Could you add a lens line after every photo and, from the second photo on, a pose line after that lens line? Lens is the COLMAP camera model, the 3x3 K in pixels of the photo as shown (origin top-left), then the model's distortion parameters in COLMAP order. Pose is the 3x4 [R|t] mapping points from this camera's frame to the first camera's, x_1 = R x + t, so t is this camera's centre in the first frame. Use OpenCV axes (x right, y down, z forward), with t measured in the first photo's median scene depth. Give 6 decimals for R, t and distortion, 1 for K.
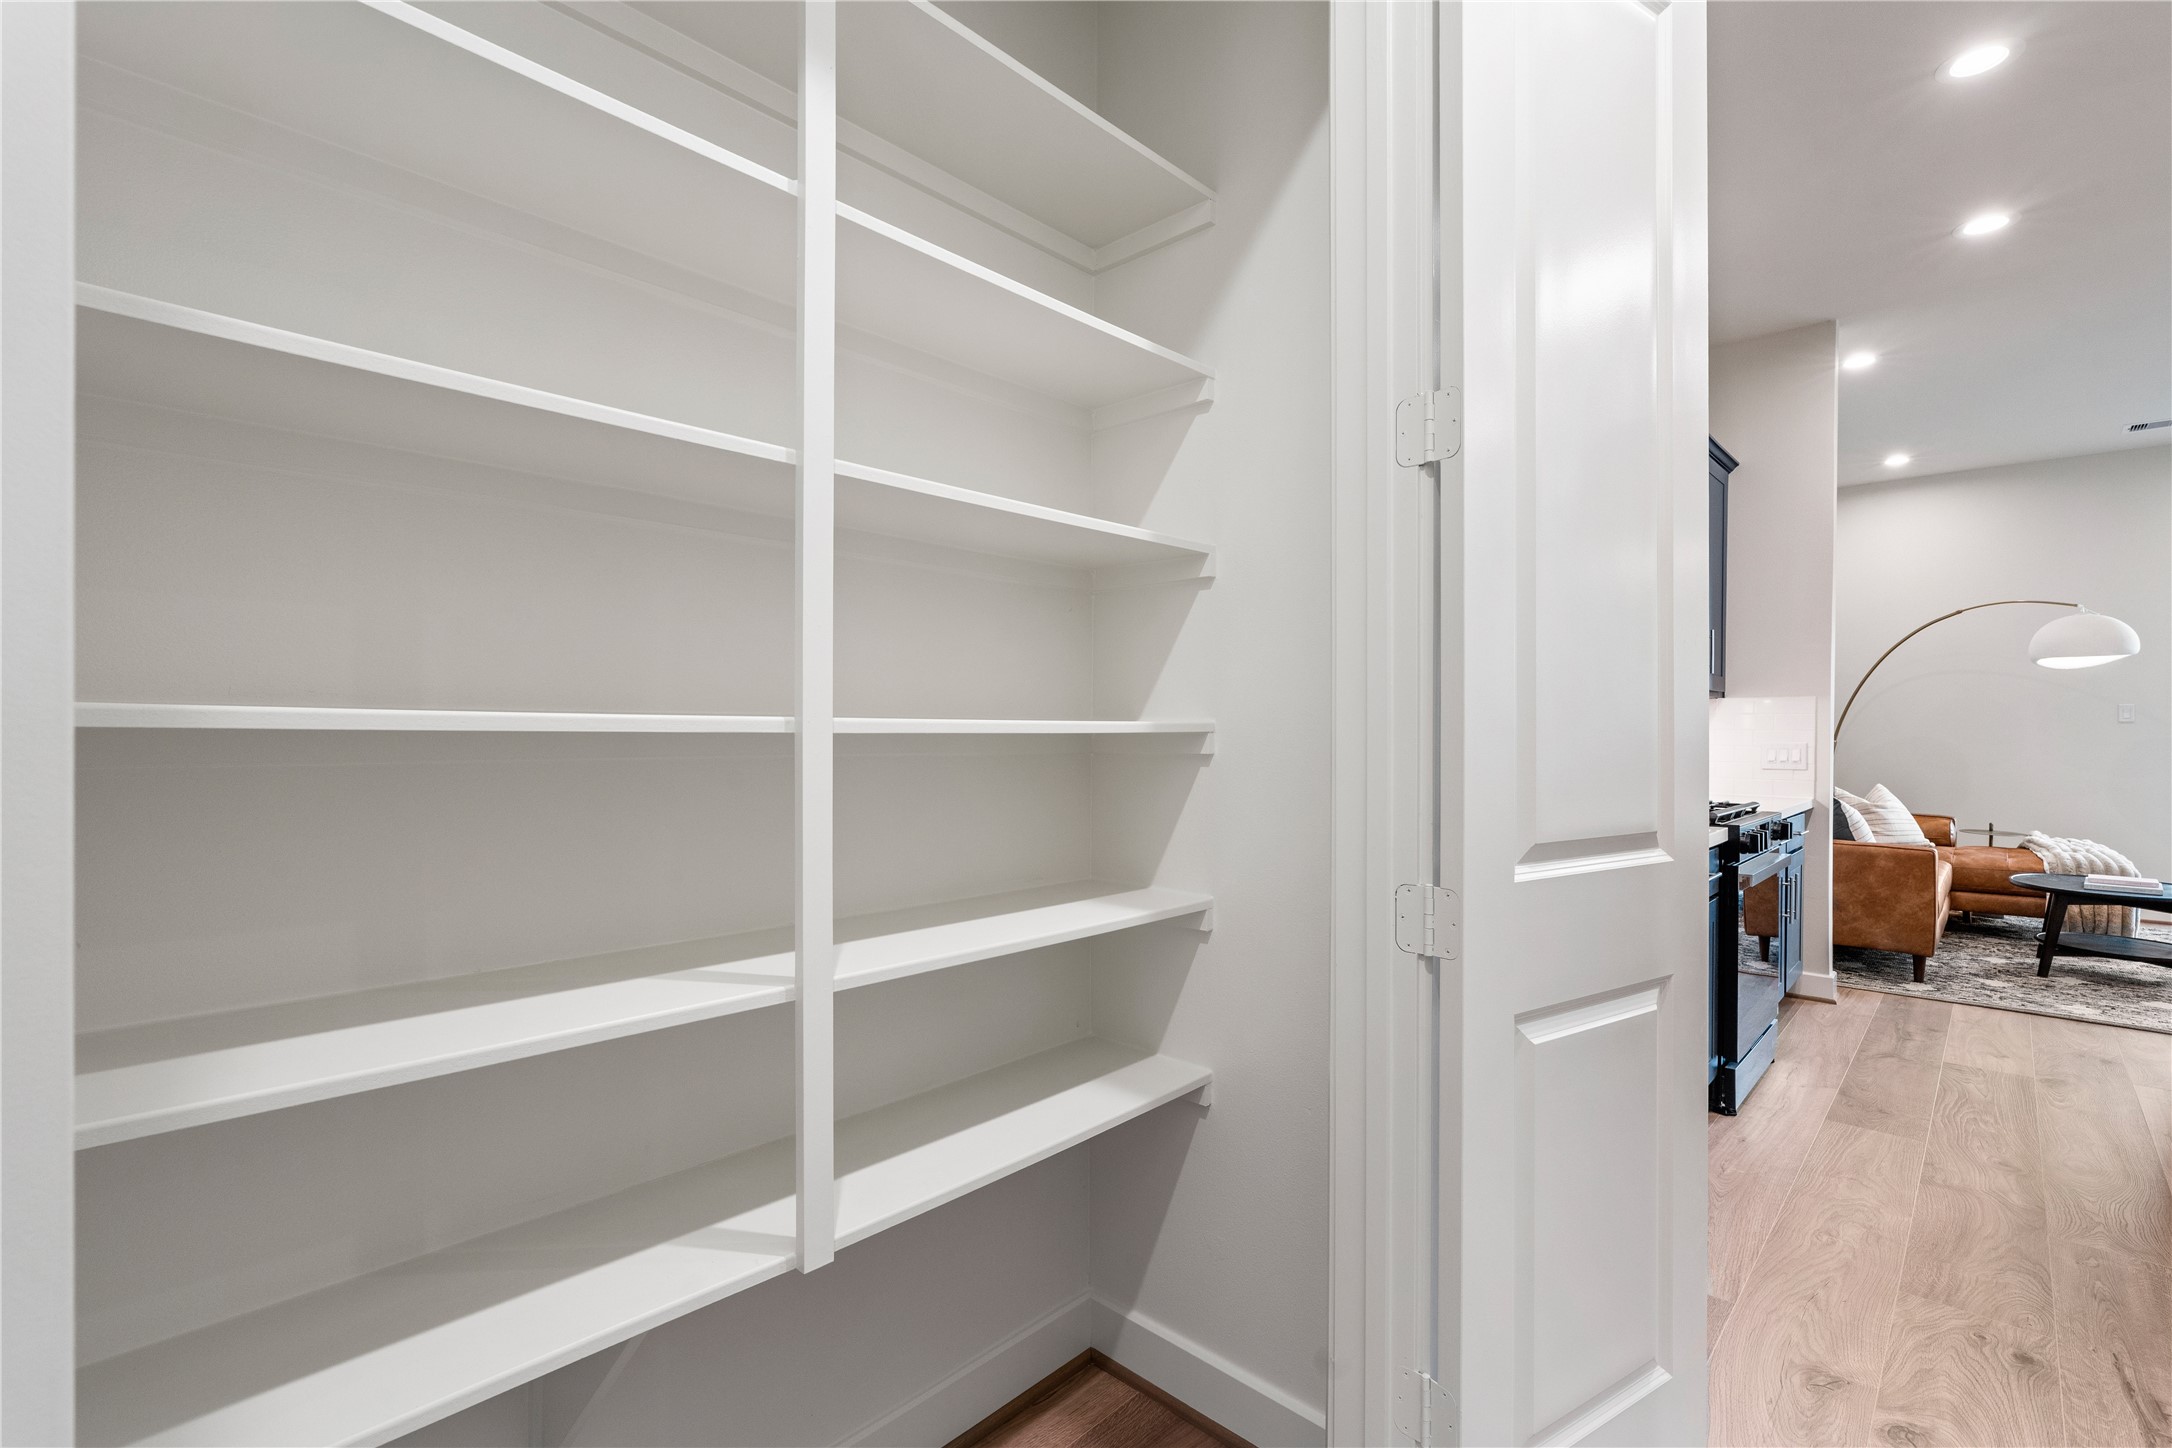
lens RADIAL K [[979.5, 0, 1078.3], [0, 979.5, 717.5], [0, 0, 1]] dist [-0.009093, 0.001842]
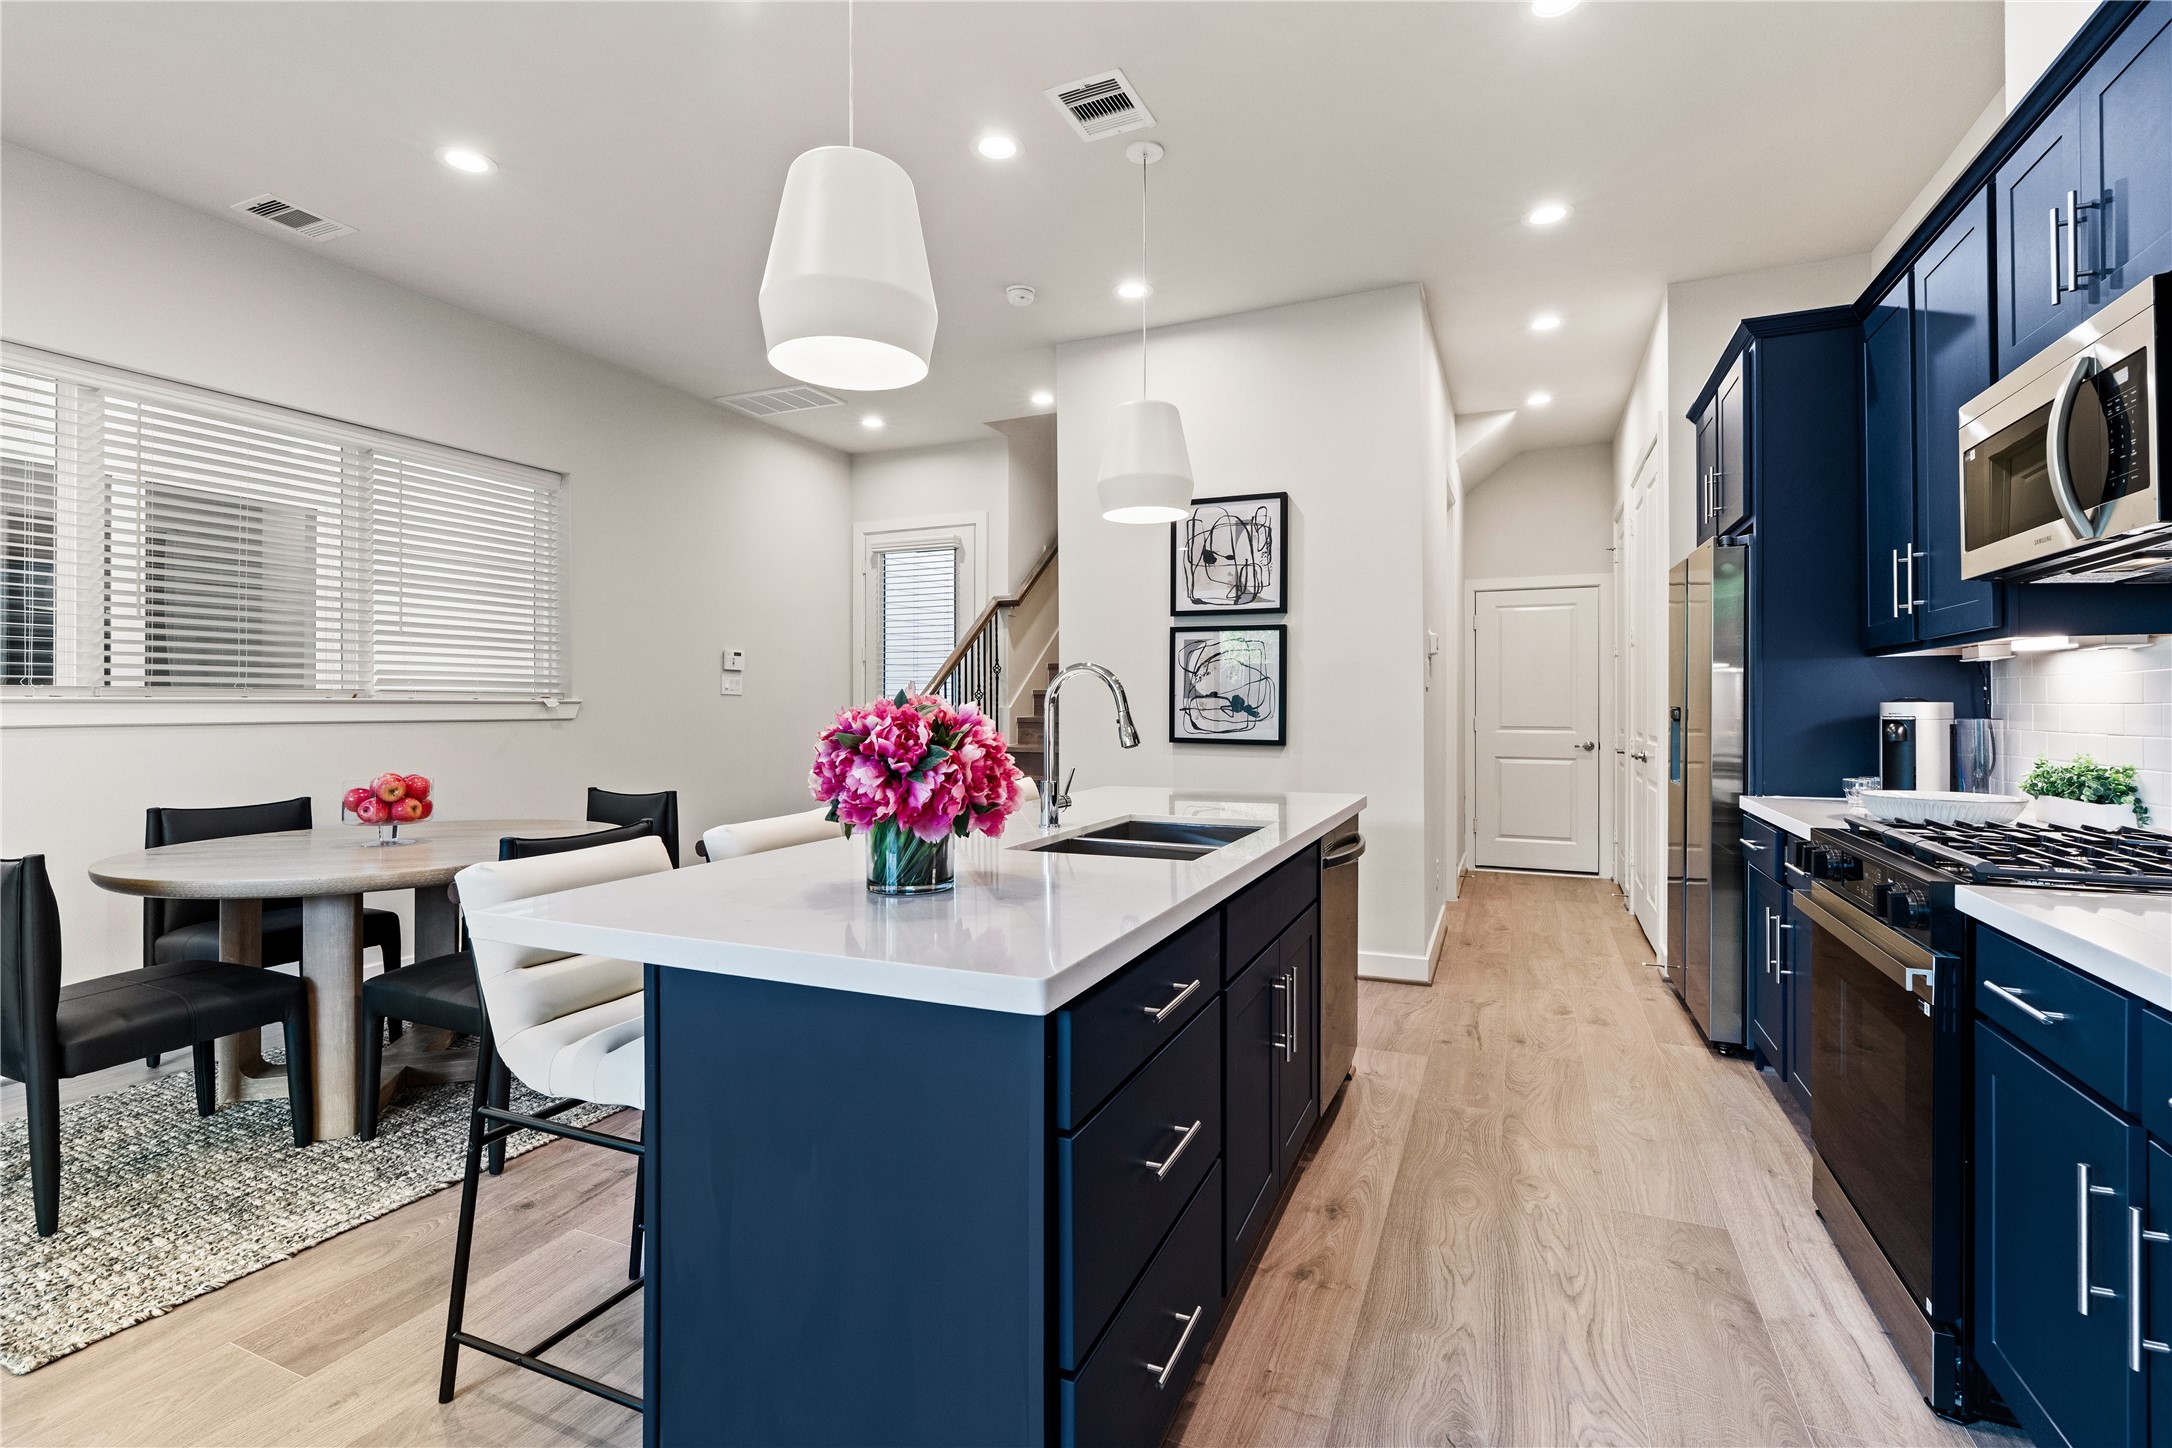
lens RADIAL K [[976.3, 0, 1089.6], [0, 976.3, 704.5], [0, 0, 1]] dist [-0.010289, 0.001343]
pose [[-0.940816, -0.004356, -0.338889, 1.138417], [-0.001495, 0.999961, -0.008702, 0.016654], [0.338914, -0.007680, -0.940786, 1.182869]]
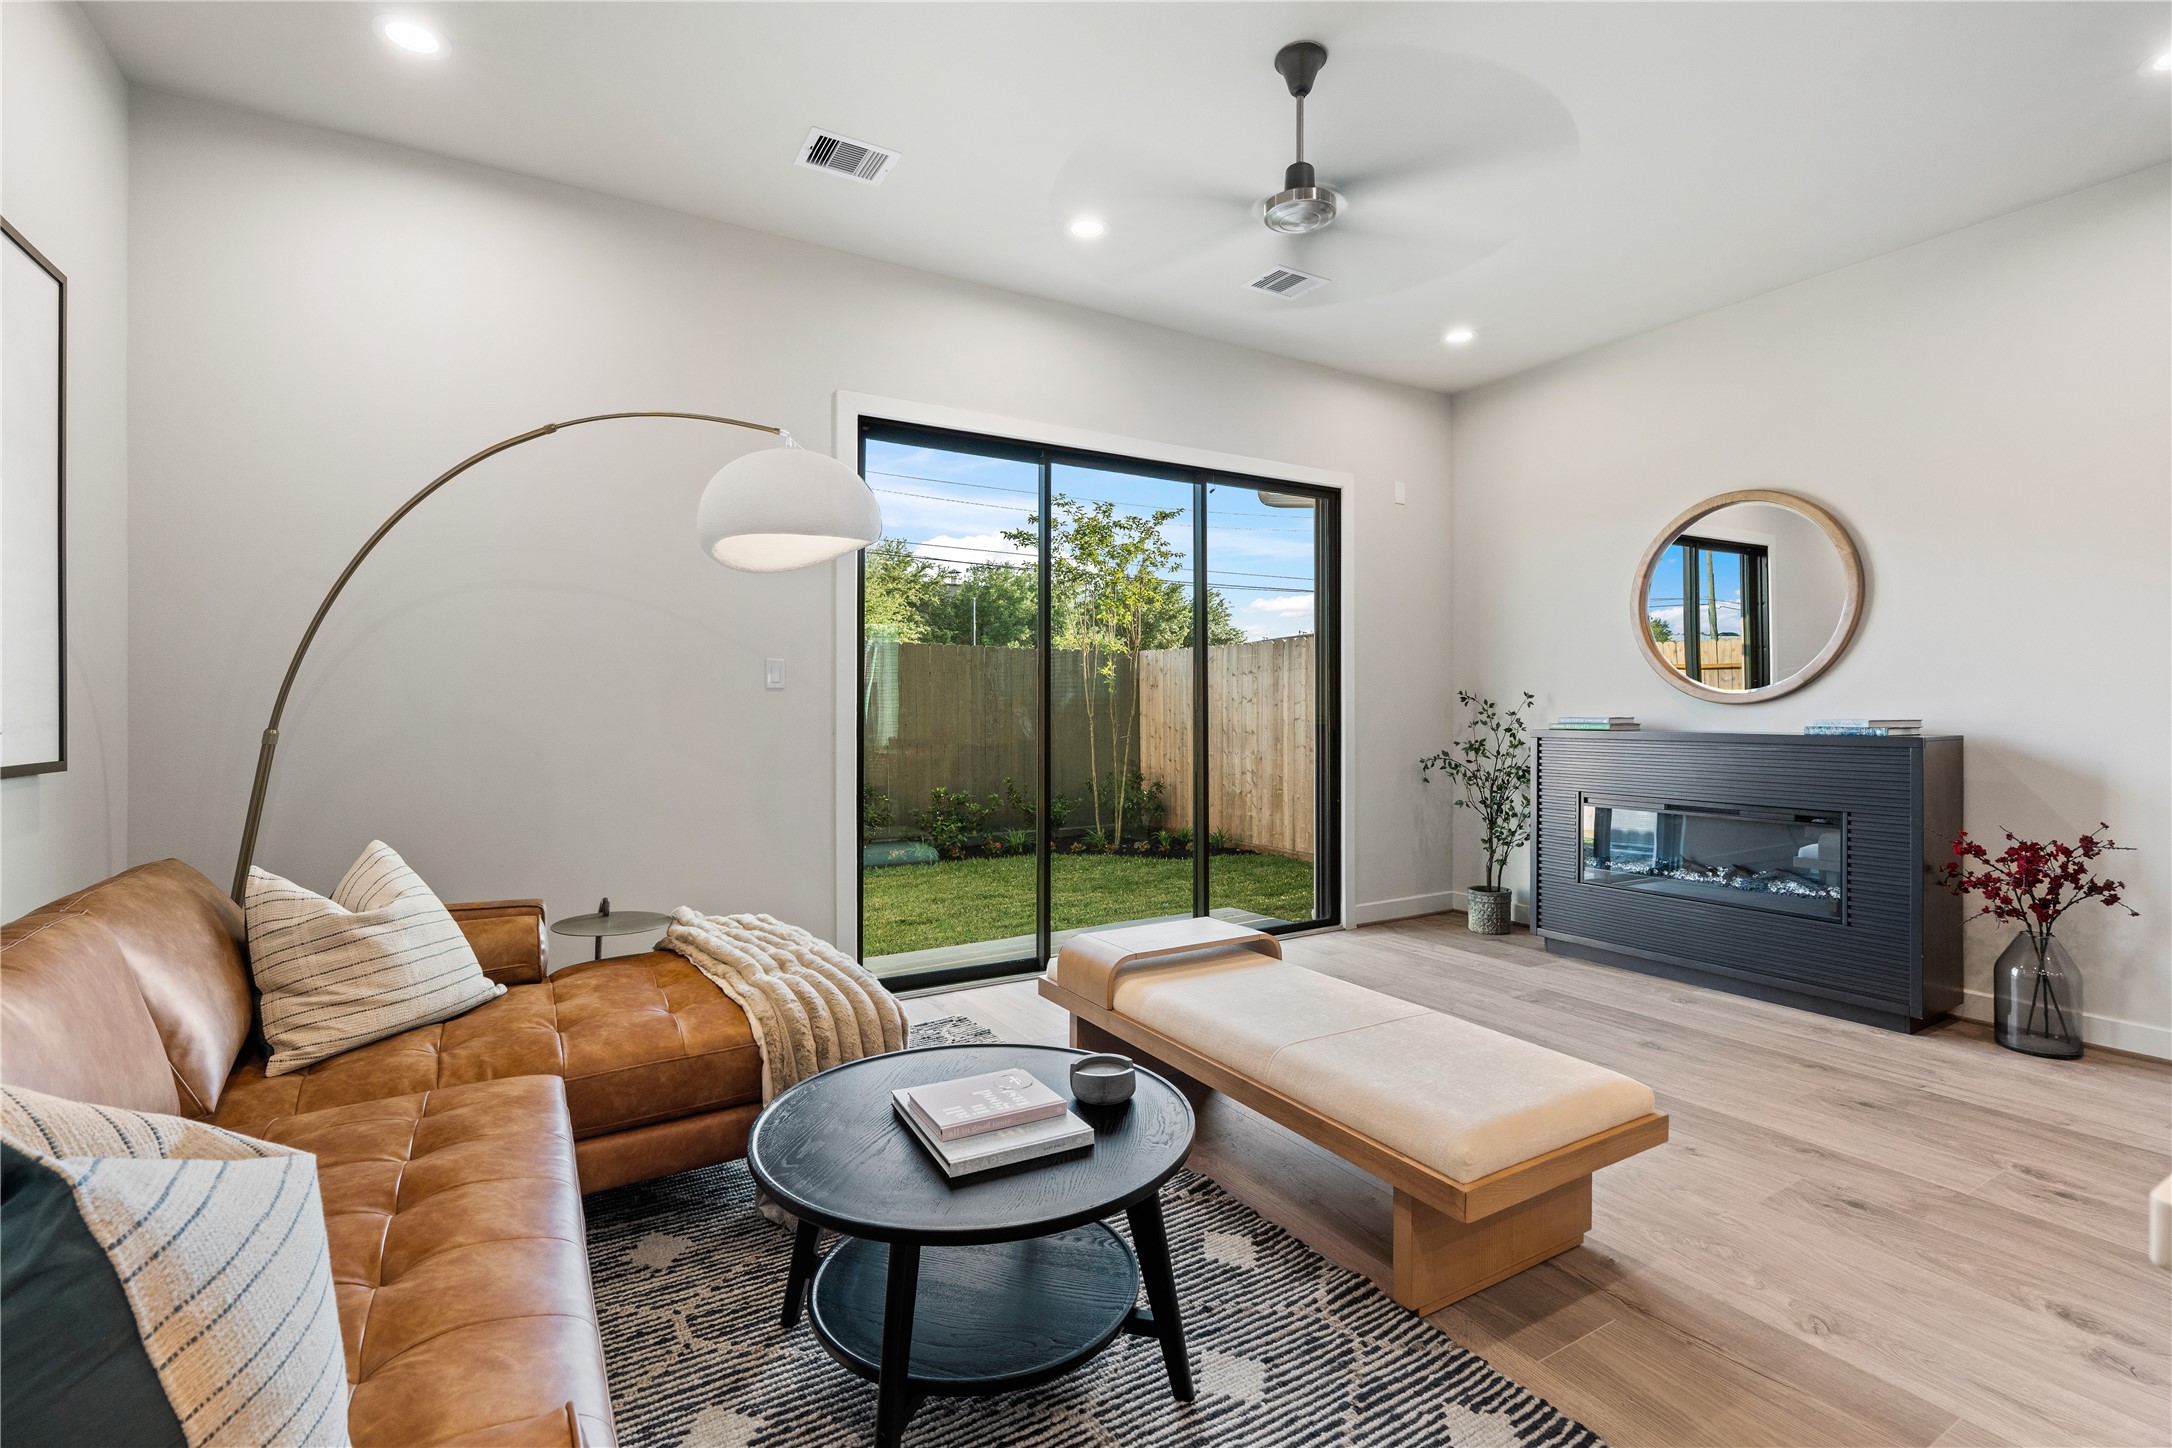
lens RADIAL K [[976.3, 0, 1089.6], [0, 976.3, 704.5], [0, 0, 1]] dist [-0.010289, 0.001343]
pose [[0.266941, -0.002892, 0.963708, 0.882925], [-0.004841, 0.999979, 0.004342, 0.016935], [-0.963701, -0.005825, 0.266922, 1.049057]]
